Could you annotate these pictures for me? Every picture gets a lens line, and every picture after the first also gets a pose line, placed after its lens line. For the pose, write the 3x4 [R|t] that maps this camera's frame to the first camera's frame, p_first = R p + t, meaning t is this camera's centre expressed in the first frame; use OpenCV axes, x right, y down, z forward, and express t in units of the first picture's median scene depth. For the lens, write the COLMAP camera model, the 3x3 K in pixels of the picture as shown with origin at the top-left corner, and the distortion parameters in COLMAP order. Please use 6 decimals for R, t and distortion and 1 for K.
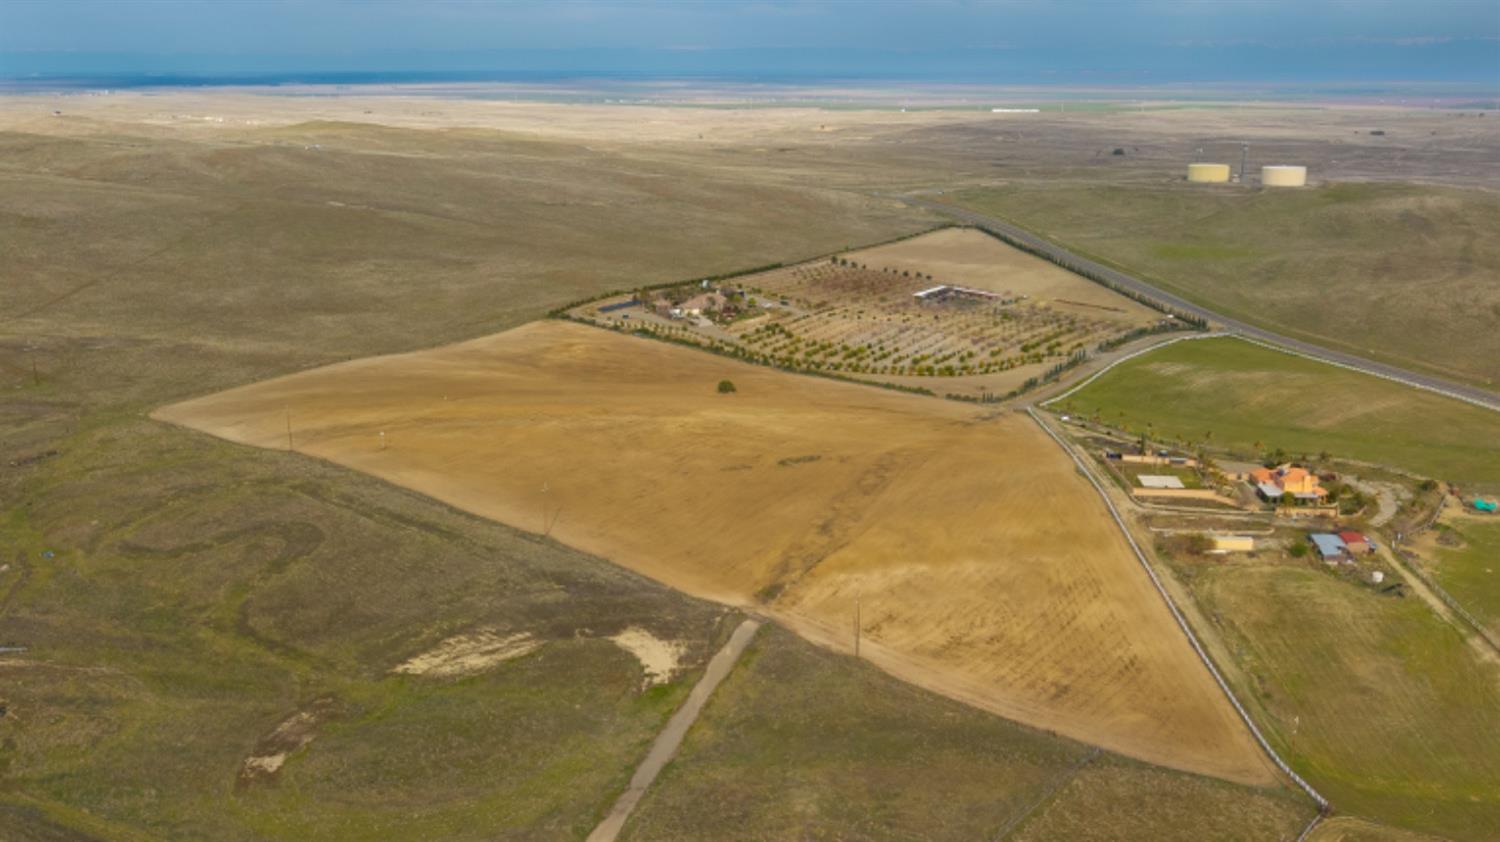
lens RADIAL K [[1323.9, 0, 740.7], [0, 1323.9, 424.2], [0, 0, 1]] dist [0.085095, -0.165885]
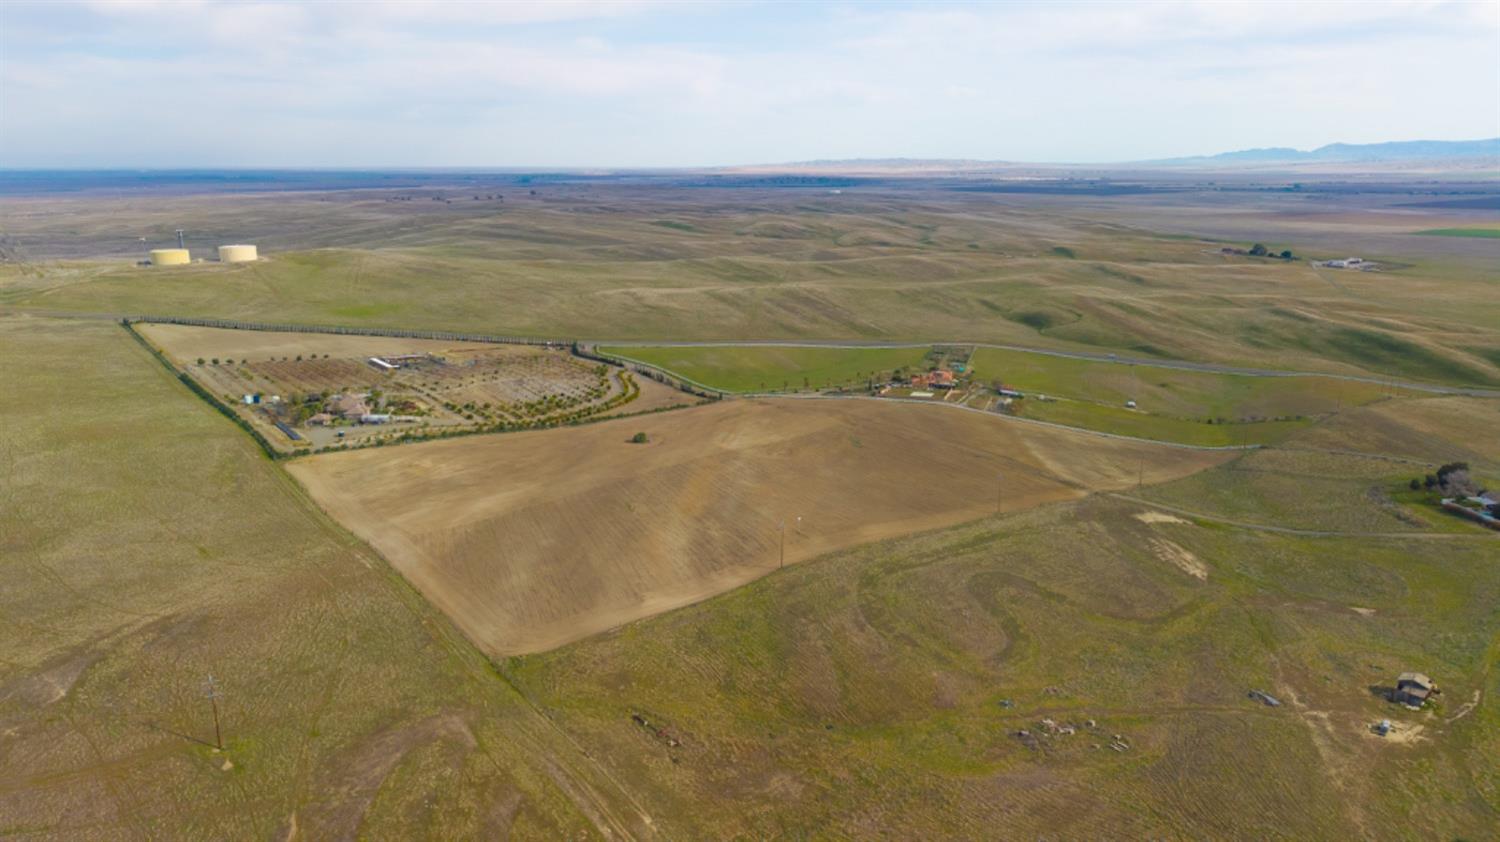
lens RADIAL K [[997.8, 0, 745.7], [0, 997.8, 422.2], [0, 0, 1]] dist [0.032284, -0.035431]
pose [[0.274066, -0.241363, 0.930931, -1.051536], [0.253134, 0.951965, 0.172294, -0.222845], [-0.927799, 0.188430, 0.321999, 0.834872]]
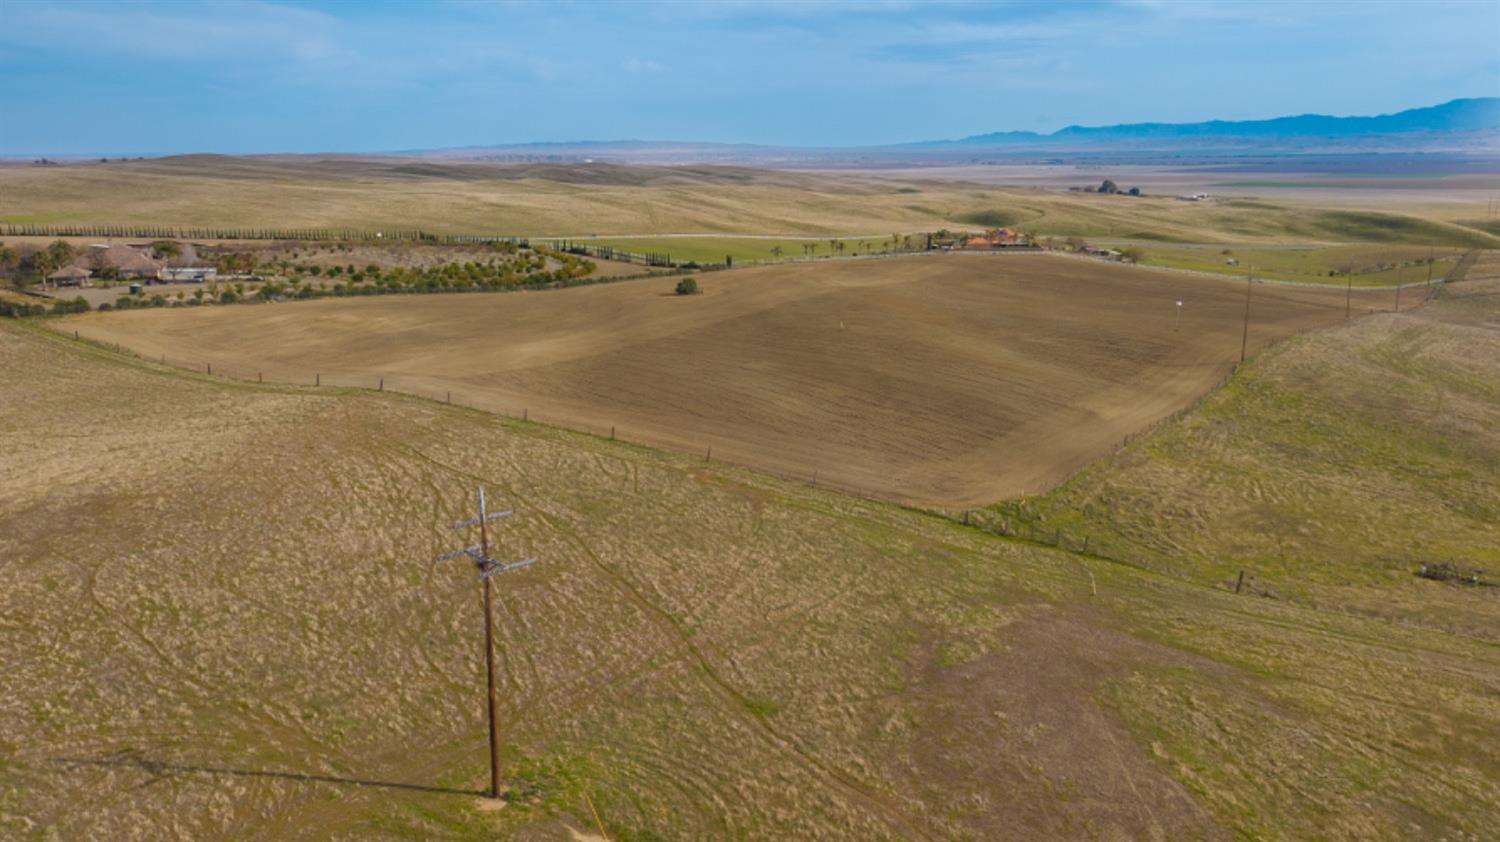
lens RADIAL K [[1142.8, 0, 830.4], [0, 1142.8, 419.9], [0, 0, 1]] dist [0.041488, -0.062263]
pose [[-0.039941, -0.230439, 0.972267, -0.816979], [0.266577, 0.935318, 0.232632, -0.109678], [-0.962986, 0.268475, 0.024073, 1.233580]]
